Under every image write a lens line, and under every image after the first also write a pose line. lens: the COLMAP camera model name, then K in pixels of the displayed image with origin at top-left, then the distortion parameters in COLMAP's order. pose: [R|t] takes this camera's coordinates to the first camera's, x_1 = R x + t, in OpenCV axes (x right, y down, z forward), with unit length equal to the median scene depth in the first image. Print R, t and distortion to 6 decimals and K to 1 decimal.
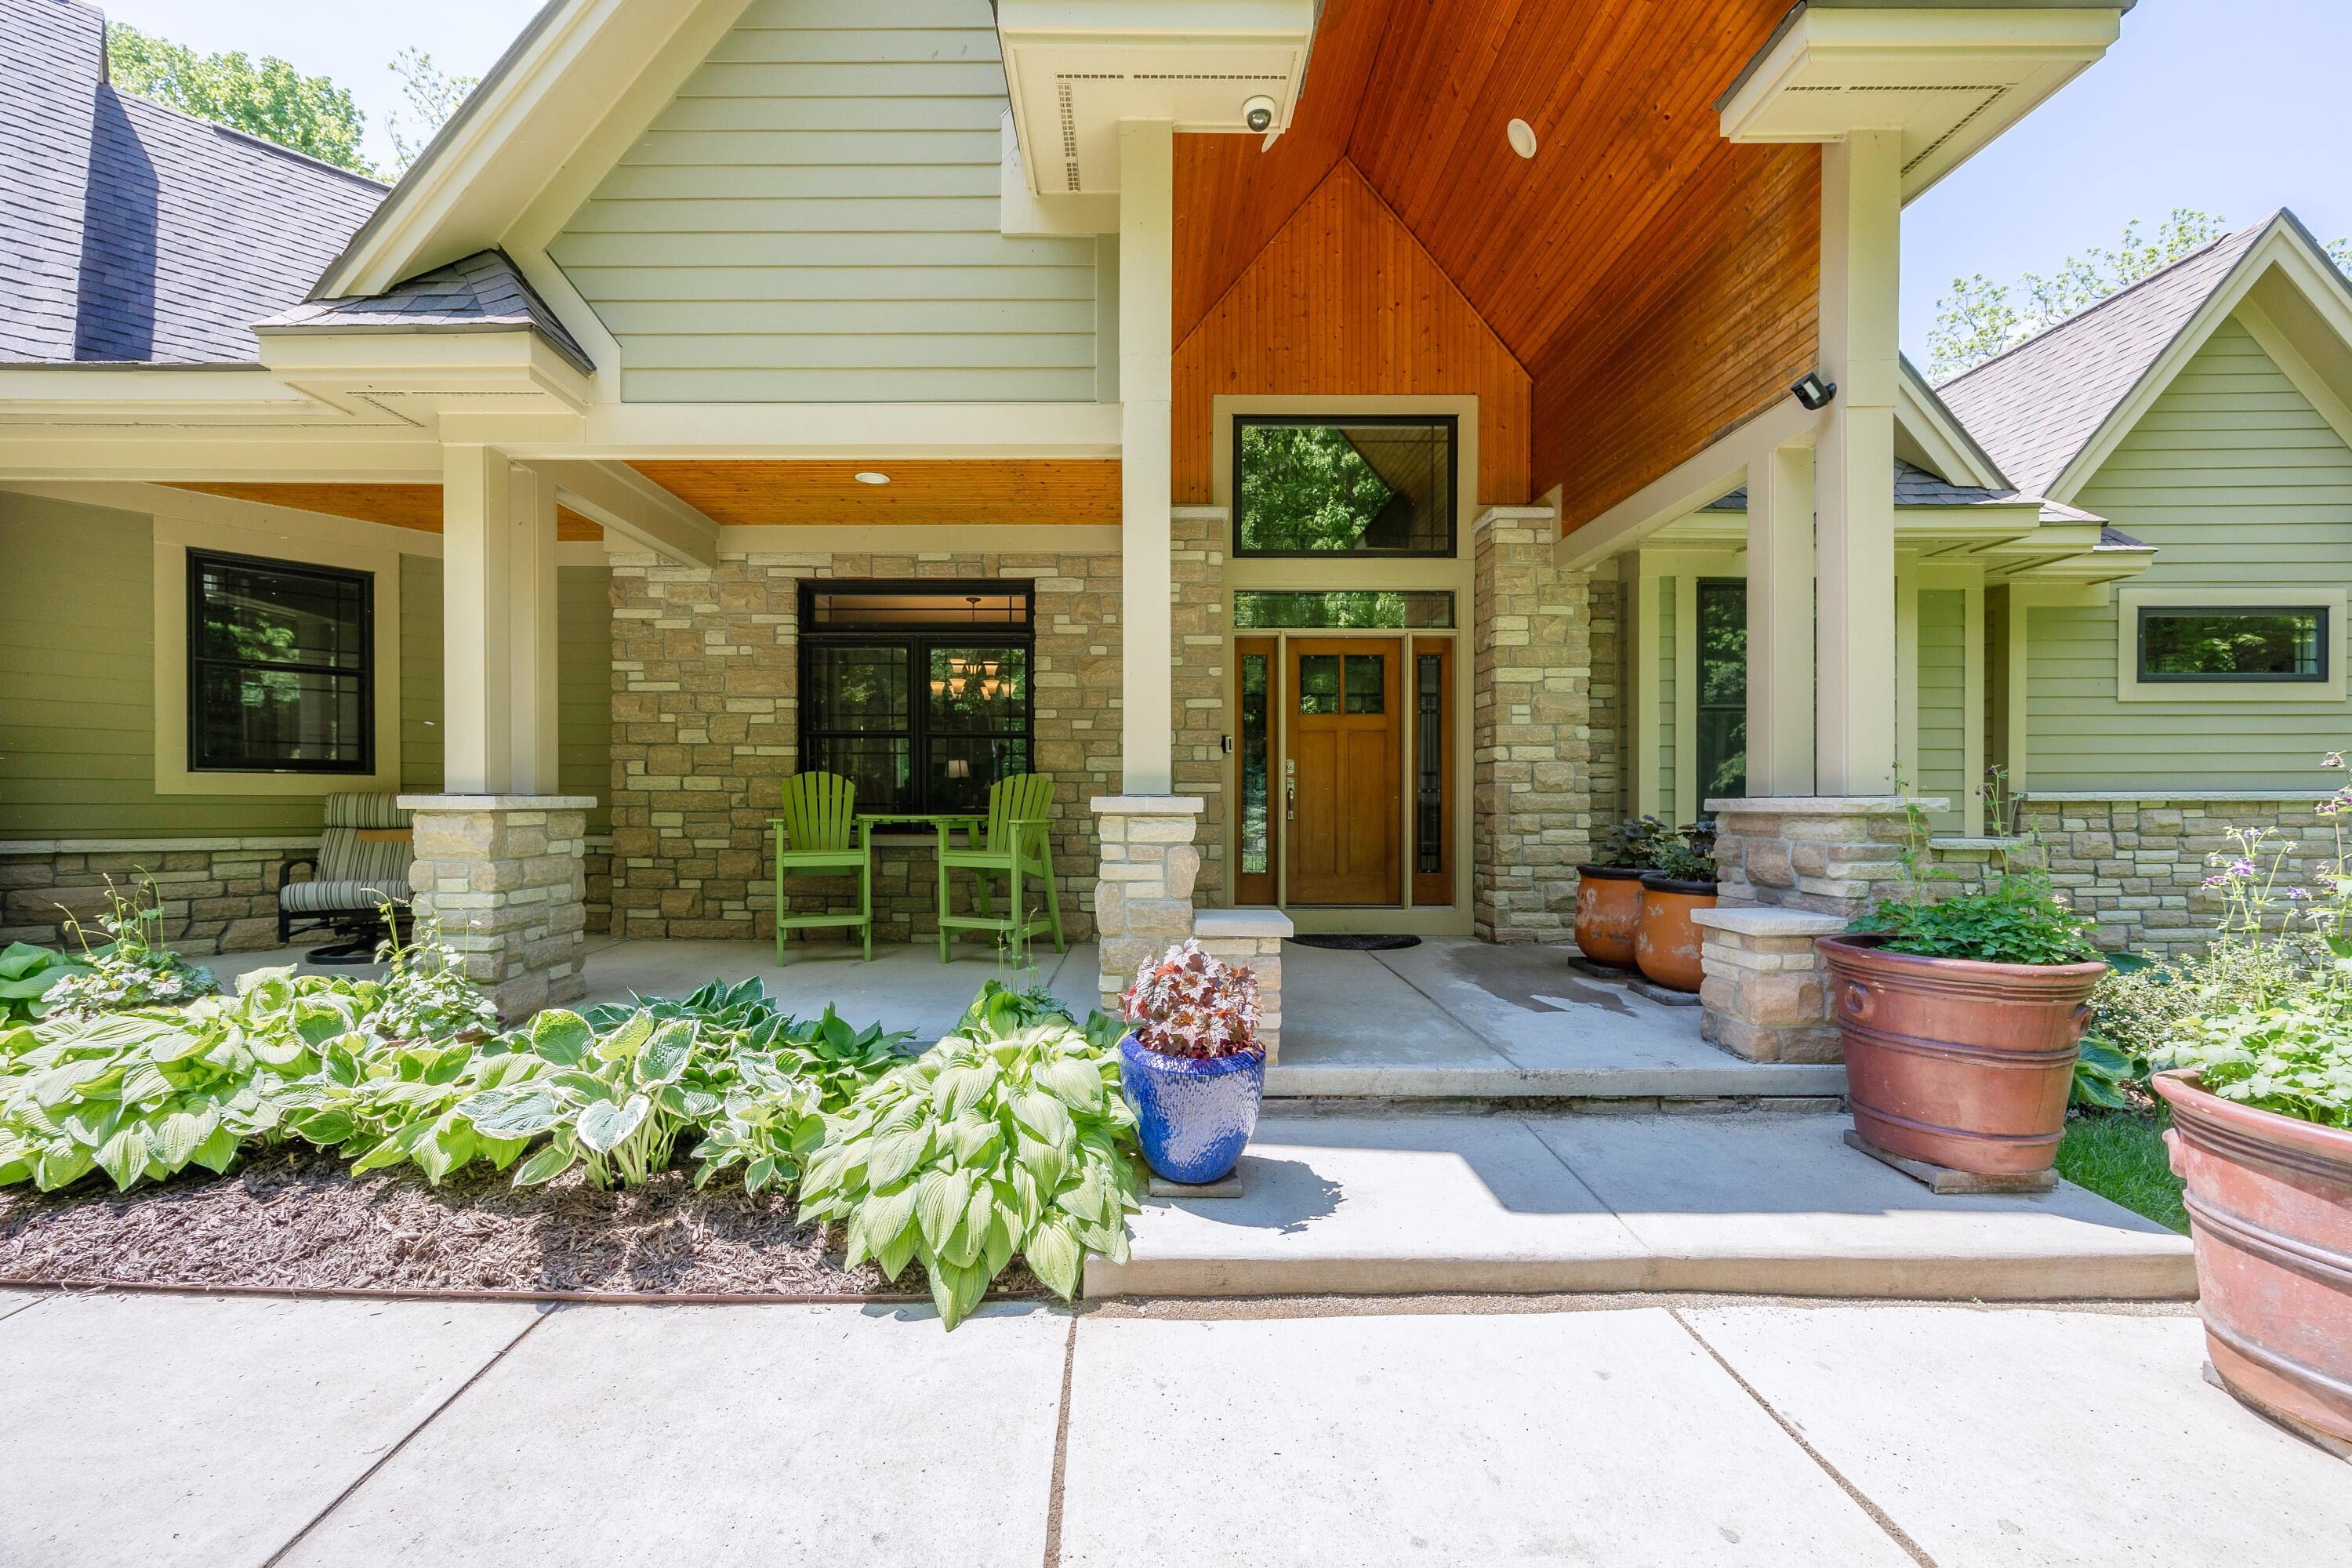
lens RADIAL K [[956.8, 0, 1174.3], [0, 956.8, 793.8], [0, 0, 1]] dist [0.000229, 0.000006]
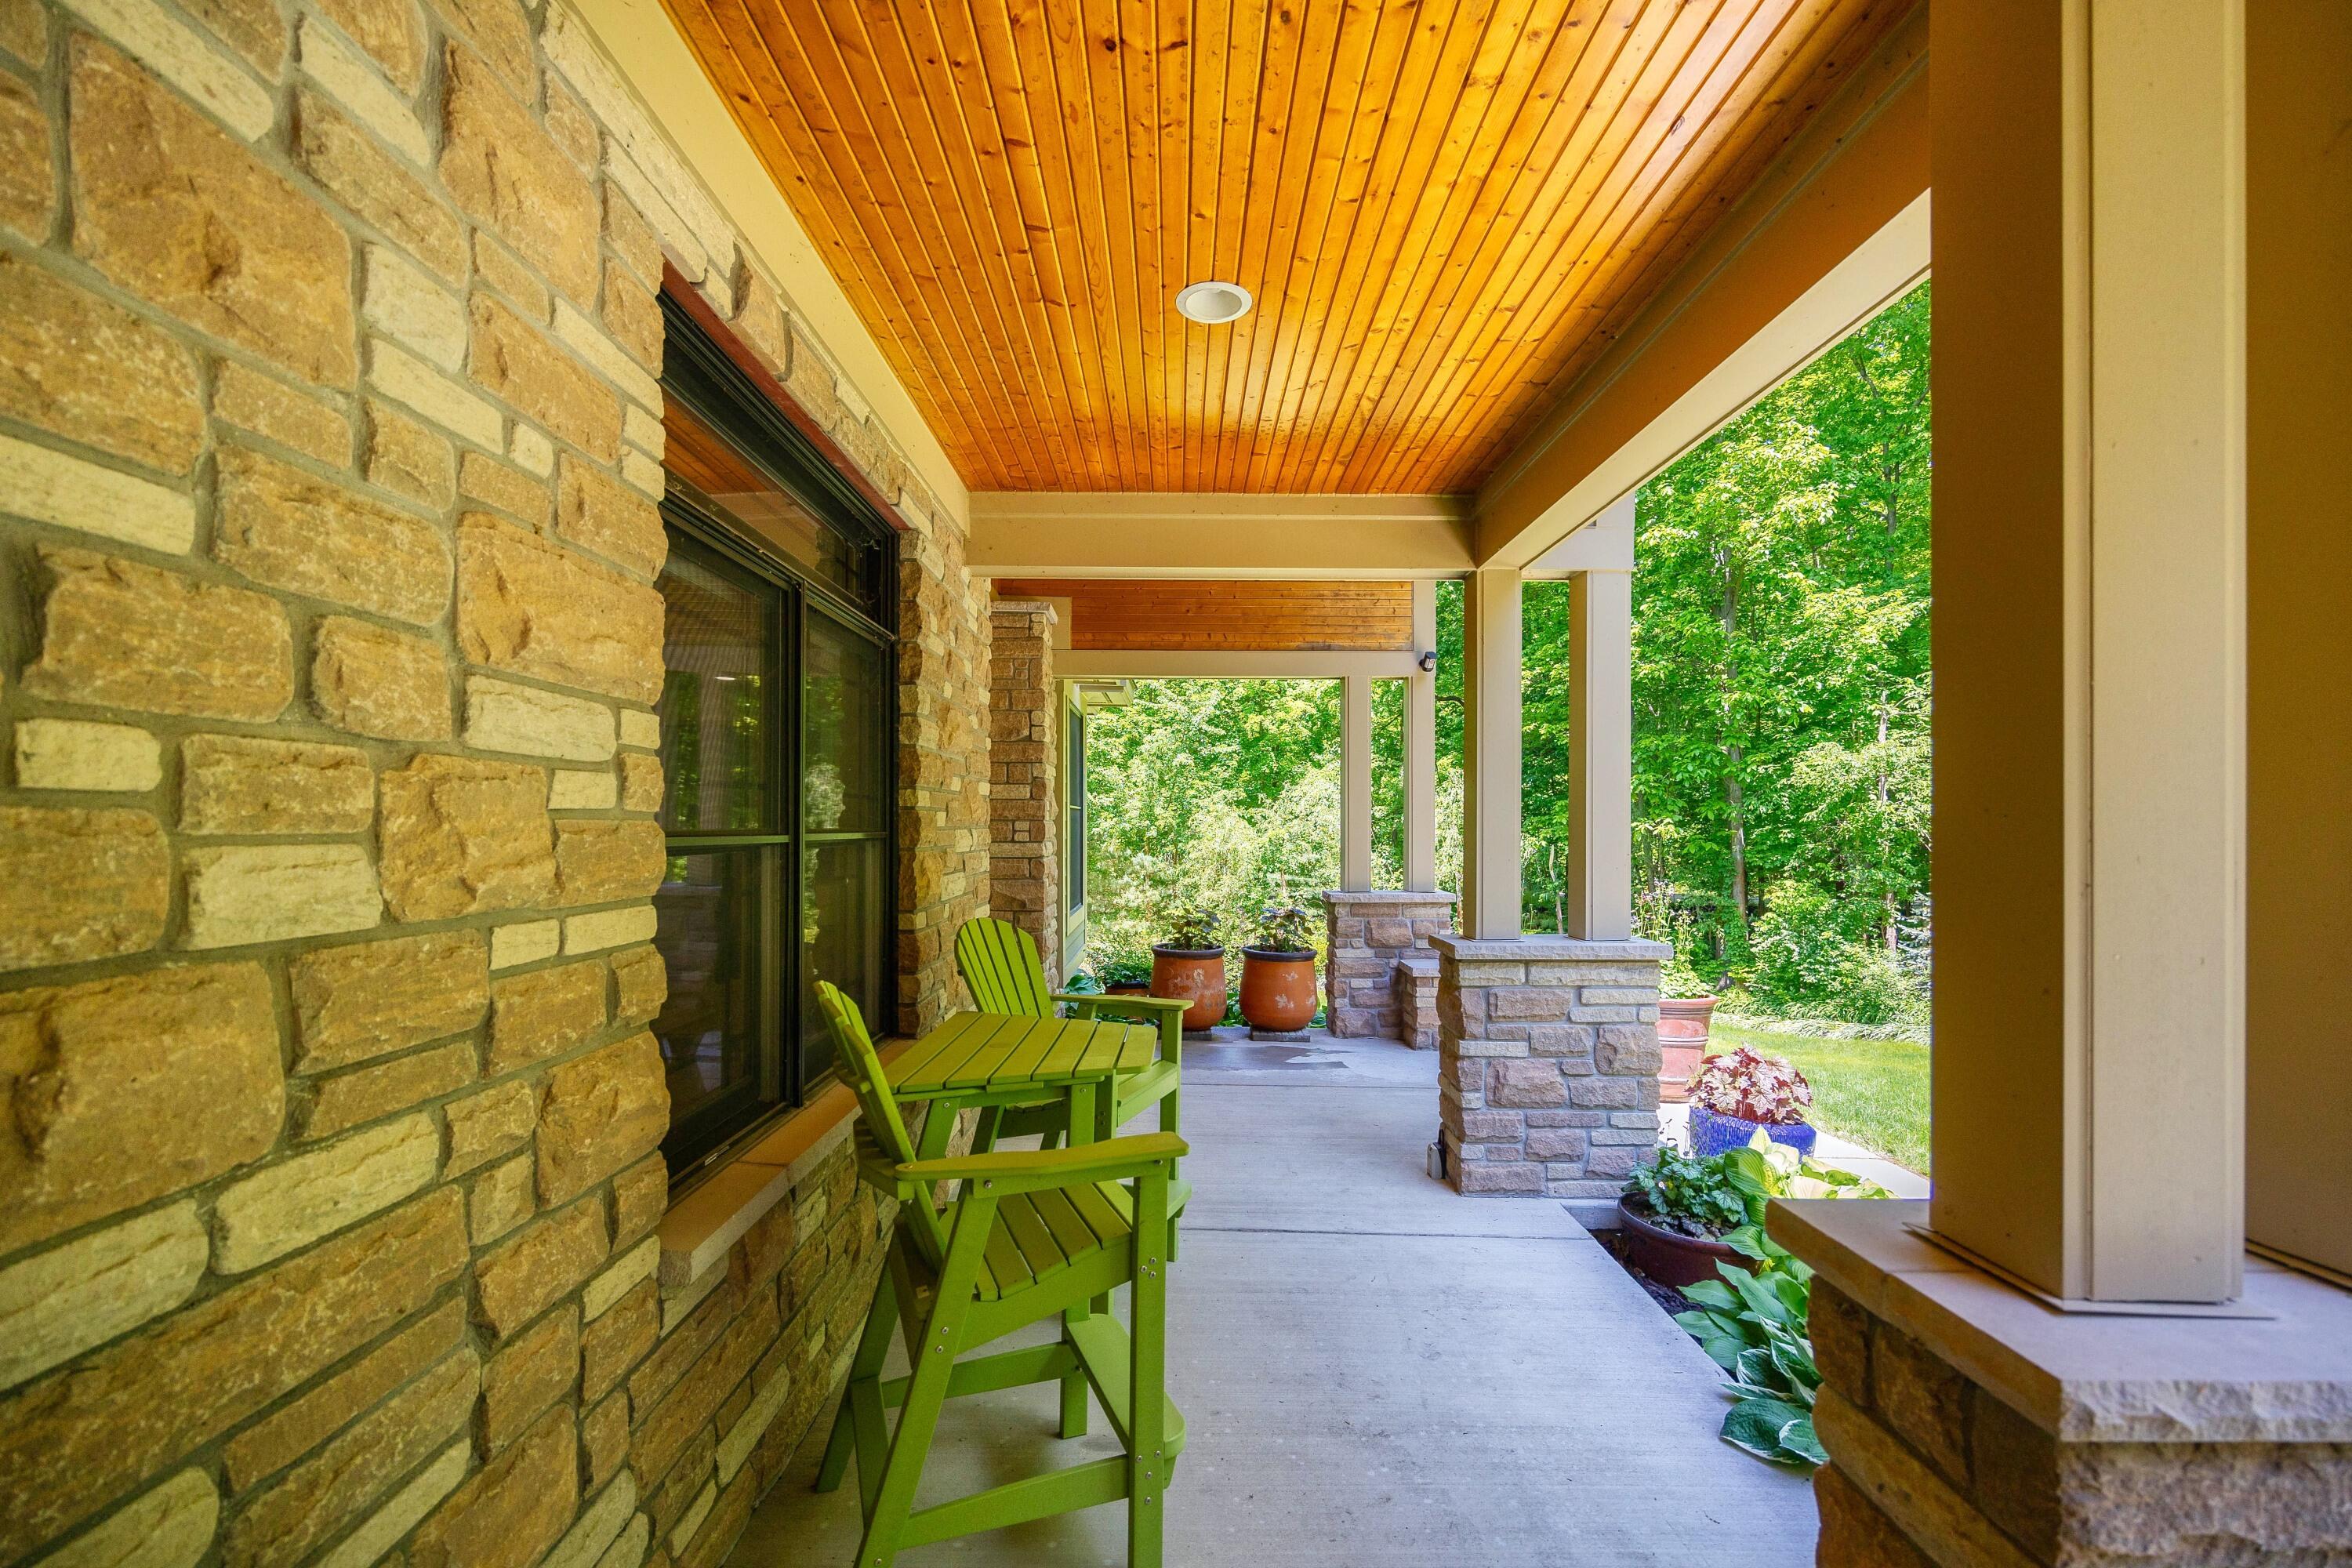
lens RADIAL K [[956.8, 0, 1157.8], [0, 956.8, 823.7], [0, 0, 1]] dist [0.000229, 0.000006]
pose [[0.019195, 0.000814, 0.999815, -0.649504], [-0.004509, 0.999990, -0.000727, -0.071150], [-0.999806, -0.004494, 0.019198, 0.863209]]
